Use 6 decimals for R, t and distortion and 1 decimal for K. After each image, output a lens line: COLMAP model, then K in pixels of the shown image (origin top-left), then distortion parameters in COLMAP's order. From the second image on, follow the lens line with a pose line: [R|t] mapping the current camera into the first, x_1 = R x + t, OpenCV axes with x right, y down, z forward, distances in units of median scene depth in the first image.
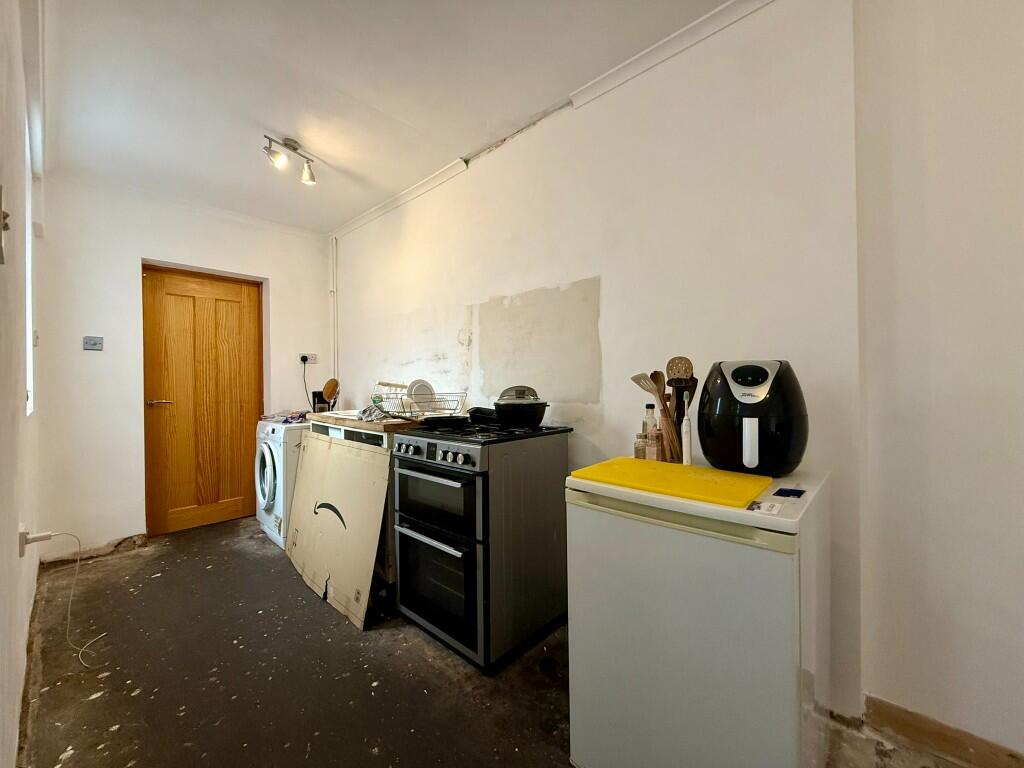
lens RADIAL K [[406.7, 0, 513.4], [0, 406.7, 382.2], [0, 0, 1]] dist [0.001878, 0.000009]
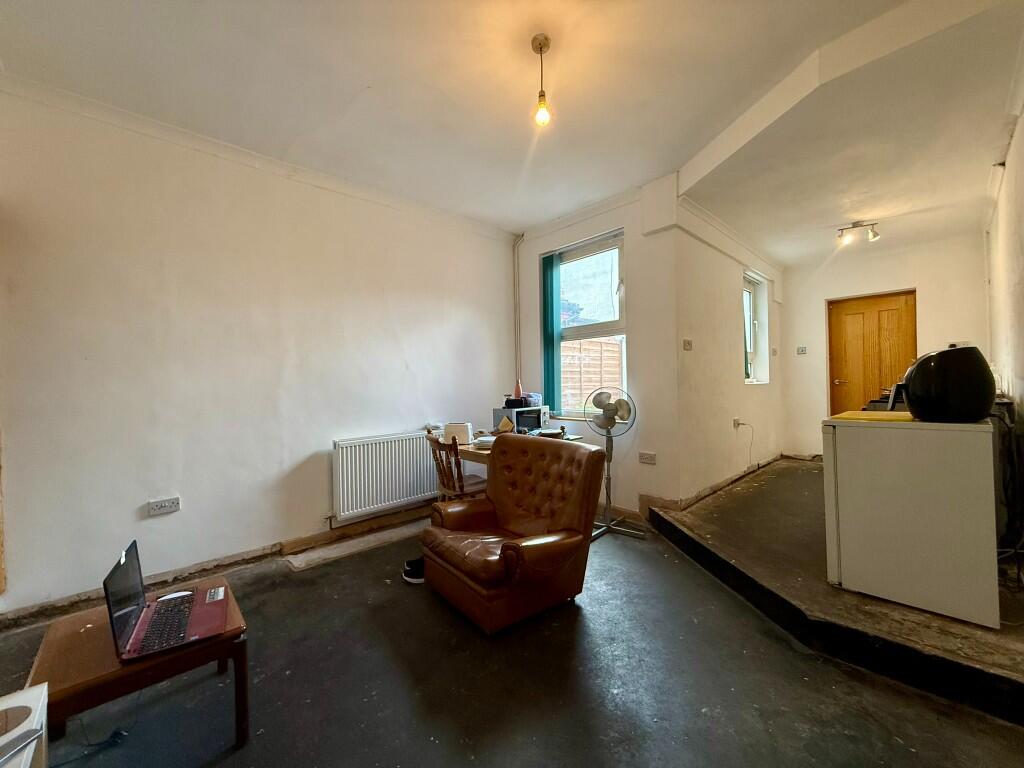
lens RADIAL K [[406.7, 0, 513.4], [0, 406.7, 382.2], [0, 0, 1]] dist [0.001878, 0.000009]
pose [[-0.077803, 0.011810, -0.996899, 0.930980], [0.021169, 0.999724, 0.010191, 0.005984], [0.996744, -0.020311, -0.078031, -0.205985]]
